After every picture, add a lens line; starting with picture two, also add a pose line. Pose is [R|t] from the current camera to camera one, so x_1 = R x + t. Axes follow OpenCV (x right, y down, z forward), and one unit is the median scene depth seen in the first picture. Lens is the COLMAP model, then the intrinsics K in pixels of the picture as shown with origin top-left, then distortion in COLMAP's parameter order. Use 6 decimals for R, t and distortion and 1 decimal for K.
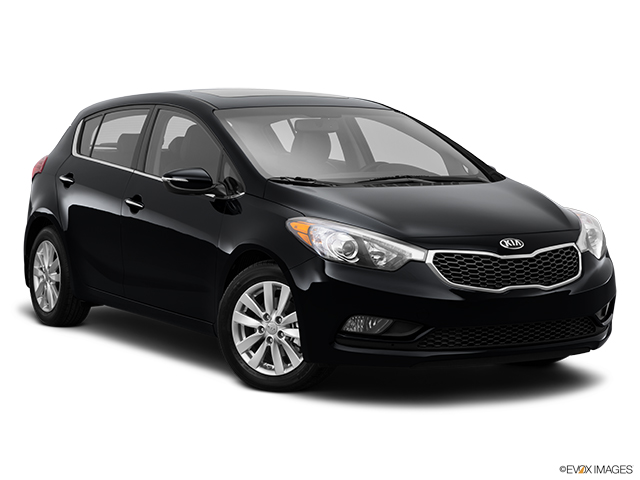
lens RADIAL K [[1472.1, 0, 318.4], [0, 1472.1, 238.8], [0, 0, 1]] dist [0.101013, 0.000000]
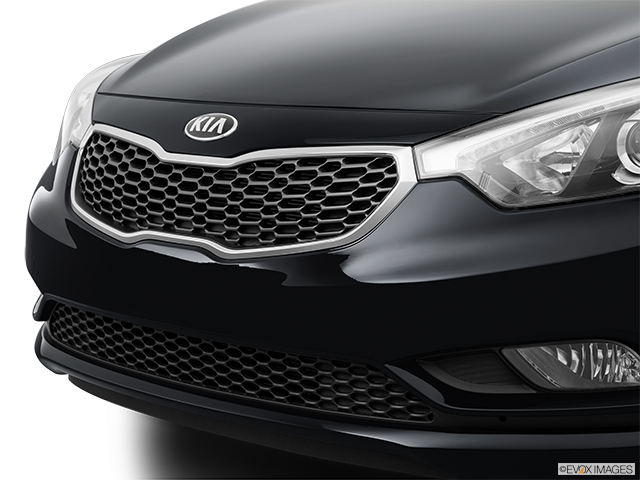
lens RADIAL K [[1548.9, 0, 324.6], [0, 1548.9, 235.9], [0, 0, 1]] dist [0.412404, 0.000000]
pose [[0.250940, 0.126820, -0.959659, 0.533414], [-0.067064, 0.991276, 0.113462, -0.016586], [0.965677, 0.035887, 0.257256, 0.926341]]
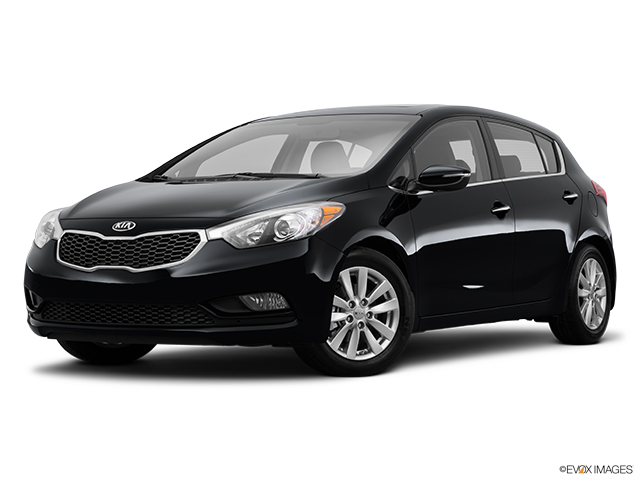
lens RADIAL K [[1472.1, 0, 331.4], [0, 1472.1, 222.5], [0, 0, 1]] dist [0.101013, 0.000000]
pose [[0.474351, -0.013104, -0.880238, 1.100468], [-0.062819, 0.996836, -0.048693, 0.041493], [0.878092, 0.078393, 0.472027, 0.644520]]
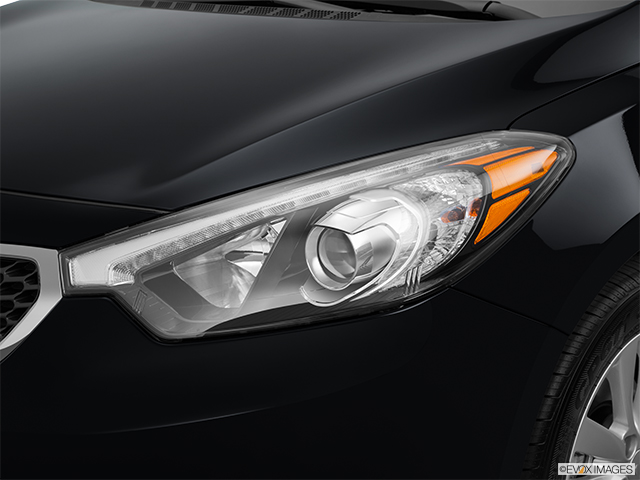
lens RADIAL K [[1093.1, 0, 322.9], [0, 1093.1, 239.6], [0, 0, 1]] dist [0.197472, 0.000000]
pose [[0.284213, 0.233714, -0.929839, 0.390729], [-0.067599, 0.972305, 0.223726, -0.049684], [0.956375, -0.000730, 0.292141, 1.027529]]
